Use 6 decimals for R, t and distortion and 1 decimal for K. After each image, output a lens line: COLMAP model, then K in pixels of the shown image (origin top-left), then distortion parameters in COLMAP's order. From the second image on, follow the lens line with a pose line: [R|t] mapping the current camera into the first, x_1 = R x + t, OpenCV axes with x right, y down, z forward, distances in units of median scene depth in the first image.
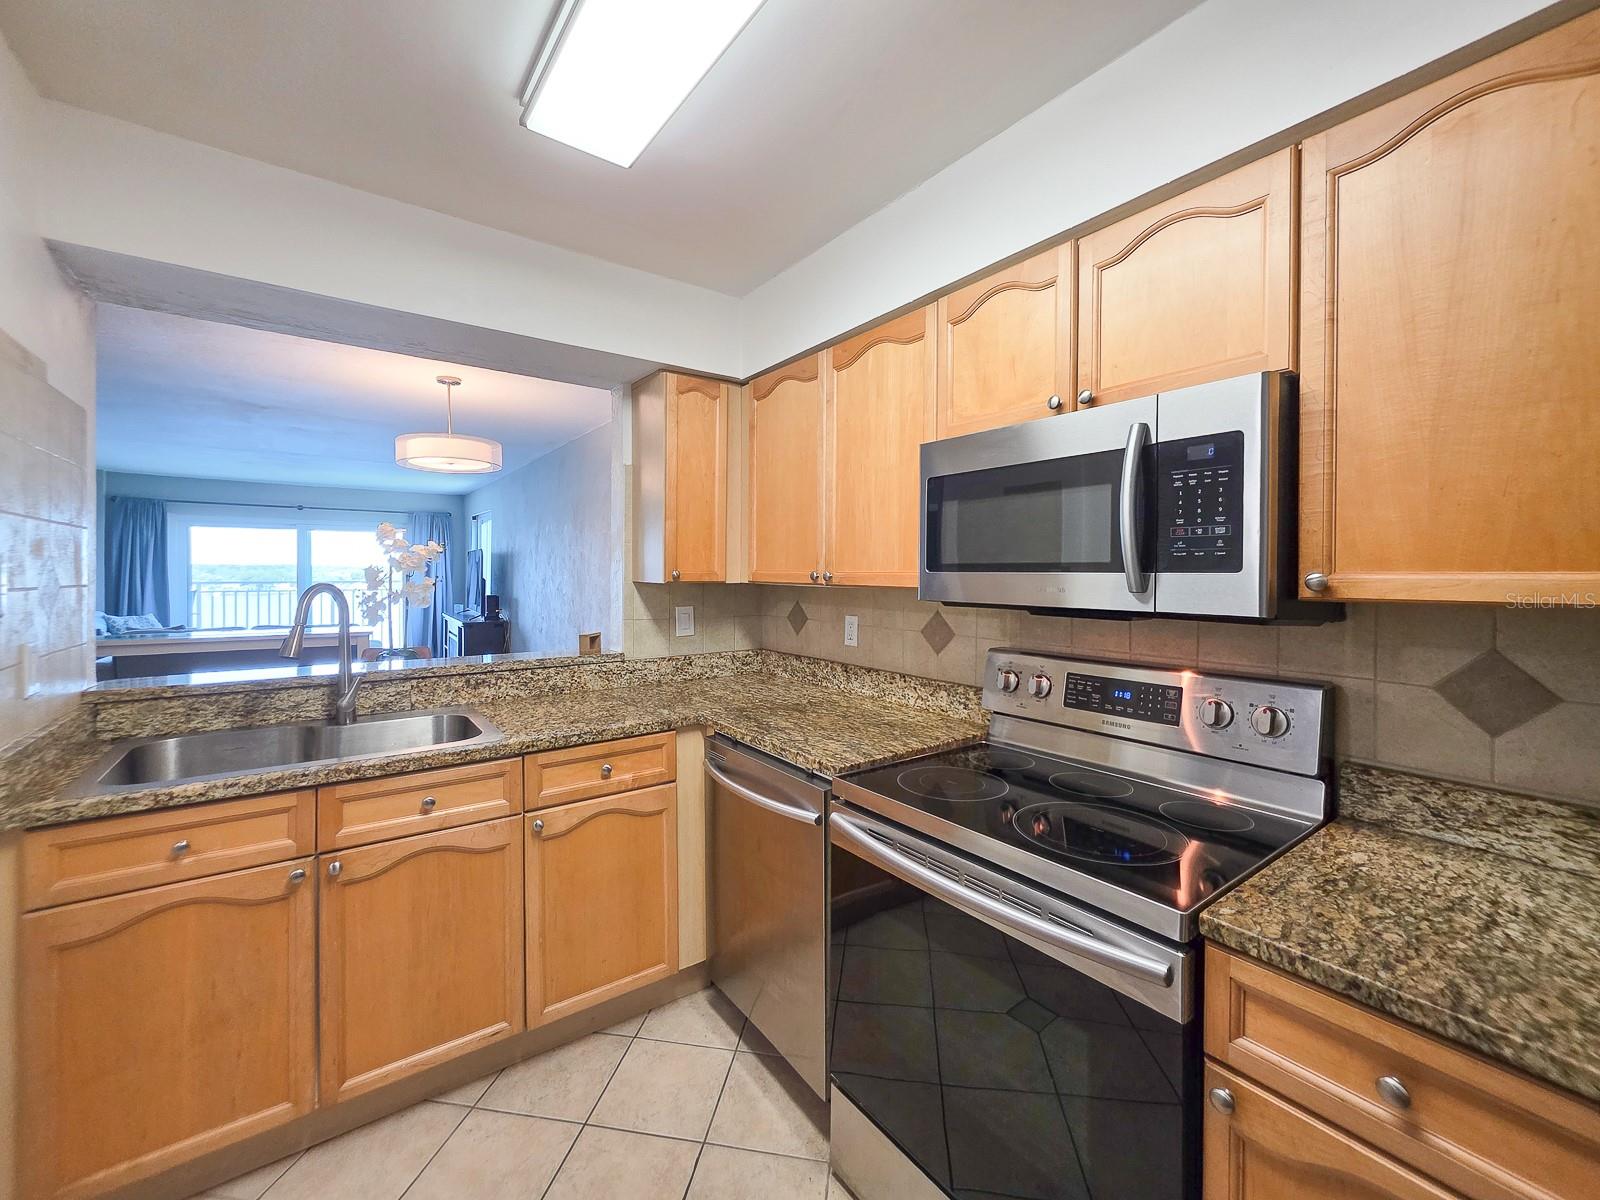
lens RADIAL K [[648.5, 0, 809.5], [0, 648.5, 575.4], [0, 0, 1]] dist [-0.003530, 0.000854]
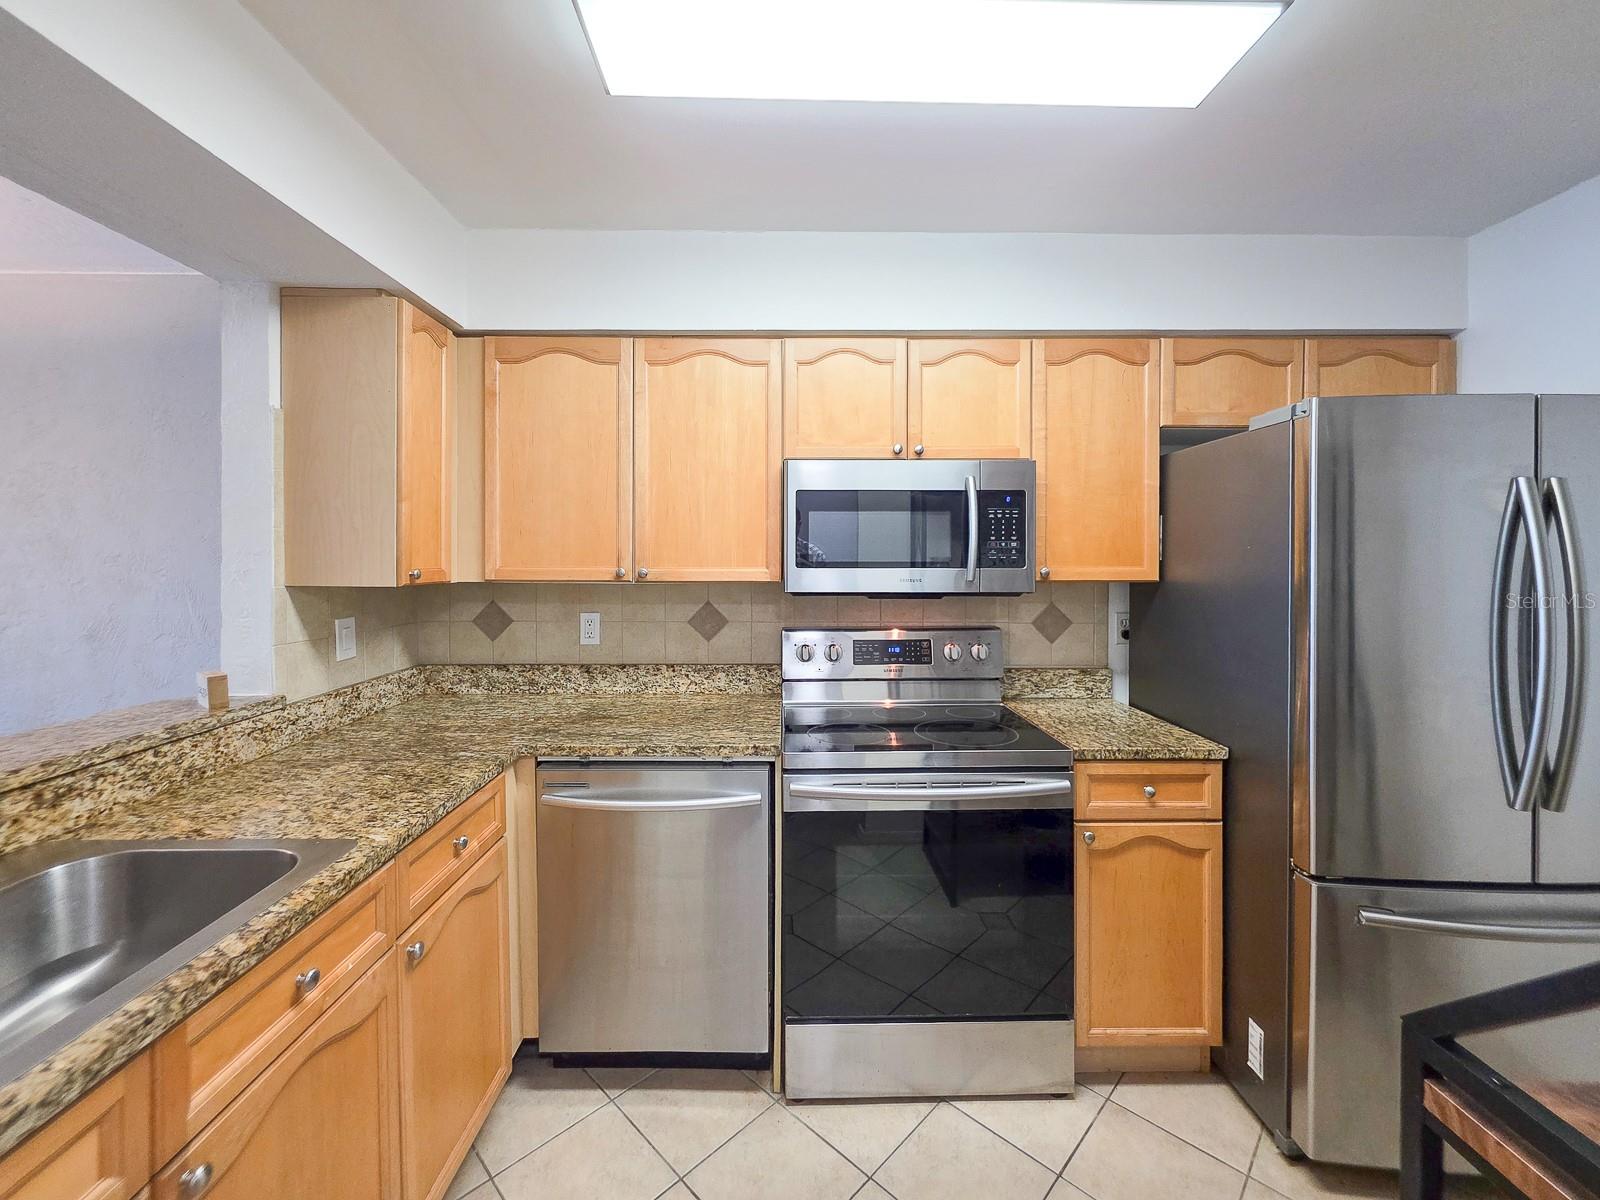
lens RADIAL K [[648.5, 0, 799.7], [0, 648.5, 560.8], [0, 0, 1]] dist [-0.003530, 0.000854]
pose [[0.587129, -0.009731, 0.809435, -0.619063], [0.006334, 0.999952, 0.007427, -0.022338], [-0.809469, 0.000767, 0.587163, 0.232292]]
